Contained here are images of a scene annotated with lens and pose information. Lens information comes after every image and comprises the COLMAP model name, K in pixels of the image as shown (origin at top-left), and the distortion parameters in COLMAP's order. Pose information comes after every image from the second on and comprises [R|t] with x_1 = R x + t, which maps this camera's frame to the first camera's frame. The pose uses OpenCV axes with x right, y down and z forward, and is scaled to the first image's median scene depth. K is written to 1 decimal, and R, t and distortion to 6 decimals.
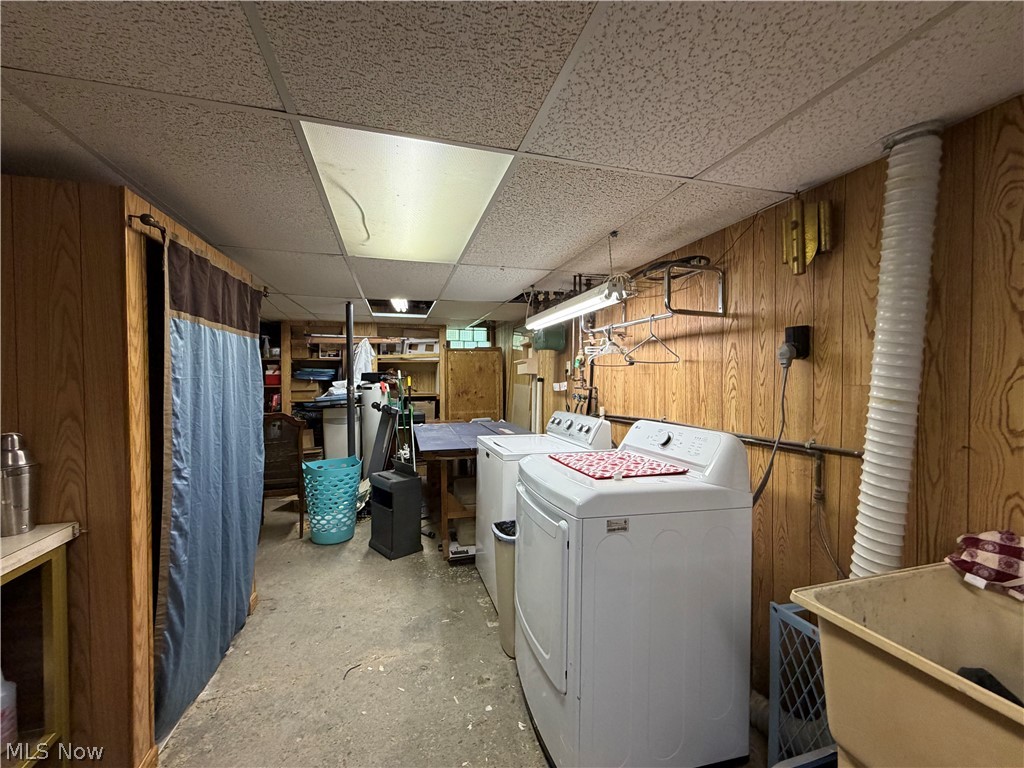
lens RADIAL K [[408.9, 0, 512.0], [0, 408.9, 381.6], [0, 0, 1]] dist [0.000317, 0.000413]
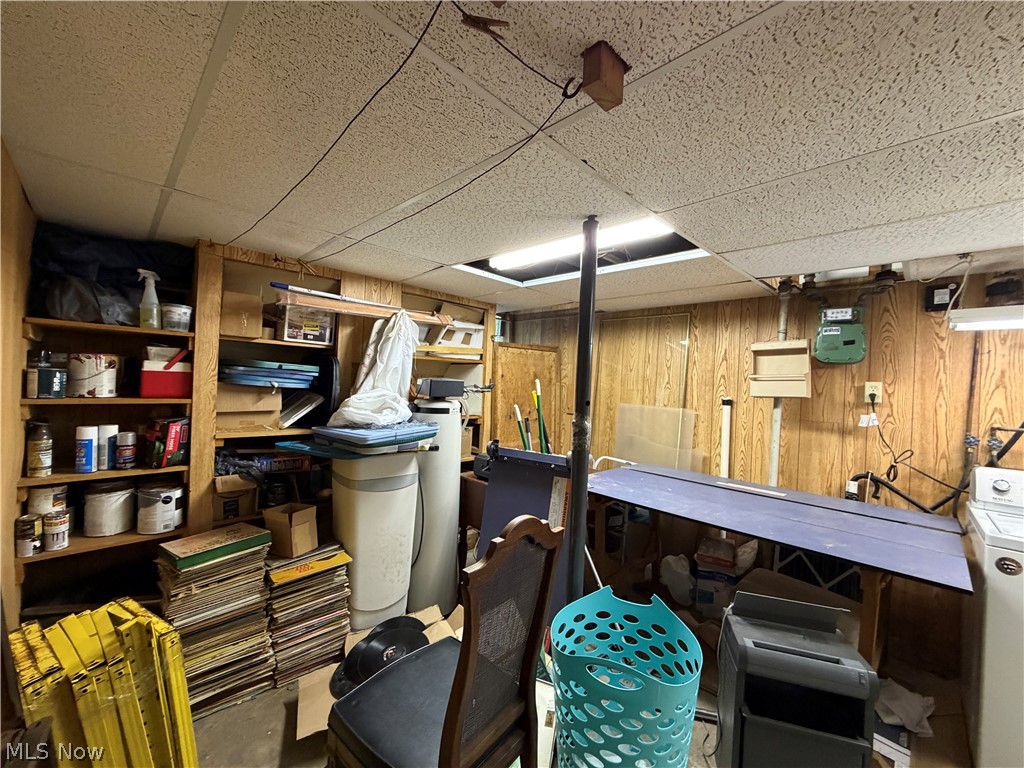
lens RADIAL K [[408.9, 0, 510.1], [0, 408.9, 385.3], [0, 0, 1]] dist [0.000317, 0.000413]
pose [[0.875008, 0.033467, 0.482950, -0.480852], [-0.035603, 0.999355, -0.004746, -0.014049], [-0.482797, -0.013041, 0.875635, 0.489734]]
